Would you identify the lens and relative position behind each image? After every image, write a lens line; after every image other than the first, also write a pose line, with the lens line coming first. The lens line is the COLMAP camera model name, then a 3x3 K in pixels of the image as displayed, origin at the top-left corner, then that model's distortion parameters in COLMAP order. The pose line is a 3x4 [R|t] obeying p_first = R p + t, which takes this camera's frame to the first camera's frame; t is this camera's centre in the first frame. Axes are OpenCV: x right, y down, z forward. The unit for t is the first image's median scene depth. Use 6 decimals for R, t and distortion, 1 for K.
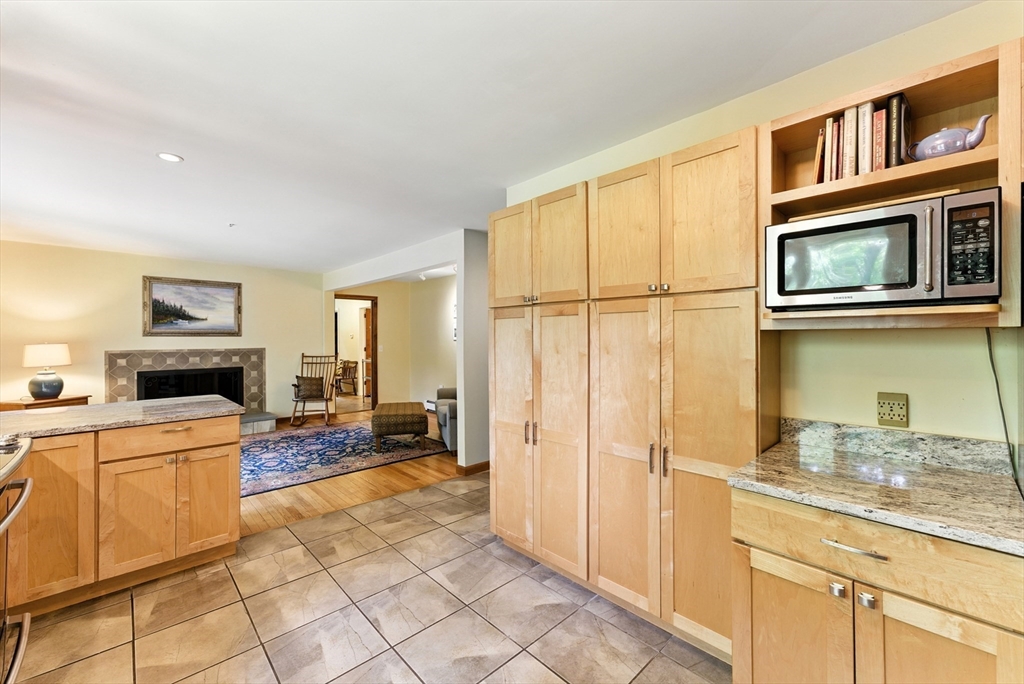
lens RADIAL K [[414.7, 0, 512.3], [0, 414.7, 341.2], [0, 0, 1]] dist [-0.013818, 0.011403]
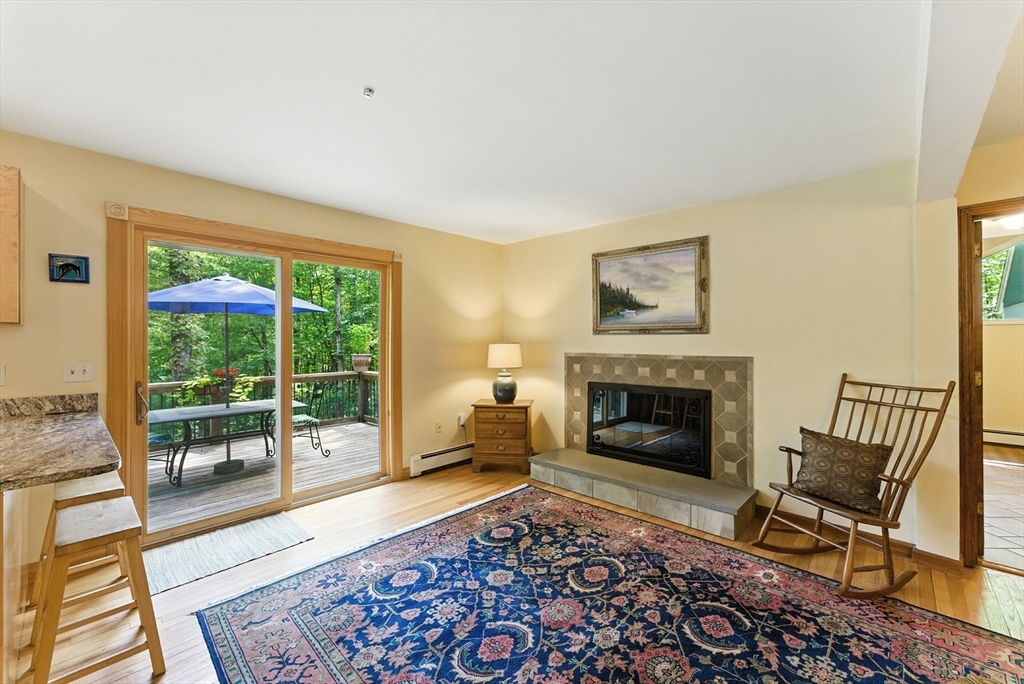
lens RADIAL K [[414.7, 0, 512.3], [0, 414.7, 341.2], [0, 0, 1]] dist [-0.013818, 0.011403]
pose [[0.049626, 0.006103, -0.998749, -0.147814], [-0.003889, 0.999975, 0.005918, -0.004616], [0.998760, 0.003591, 0.049648, 0.813578]]
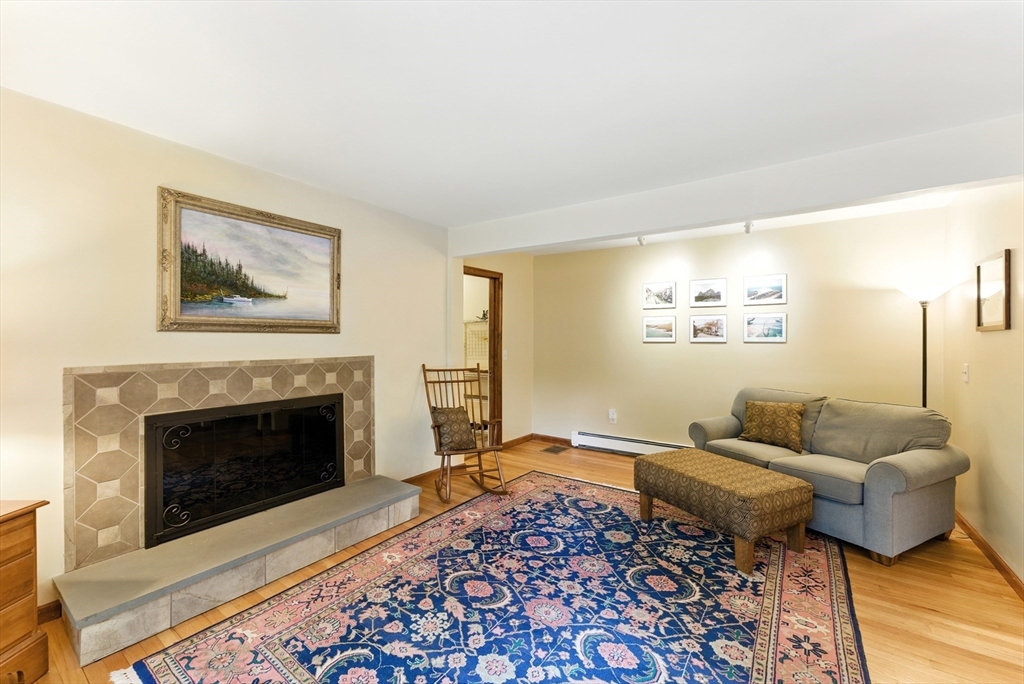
lens RADIAL K [[418.1, 0, 508.6], [0, 418.1, 342.8], [0, 0, 1]] dist [-0.000159, 0.000302]
pose [[0.980526, 0.003717, 0.196353, -0.627540], [-0.003878, 0.999992, 0.000436, -0.001821], [-0.196350, -0.001189, 0.980533, 0.512938]]
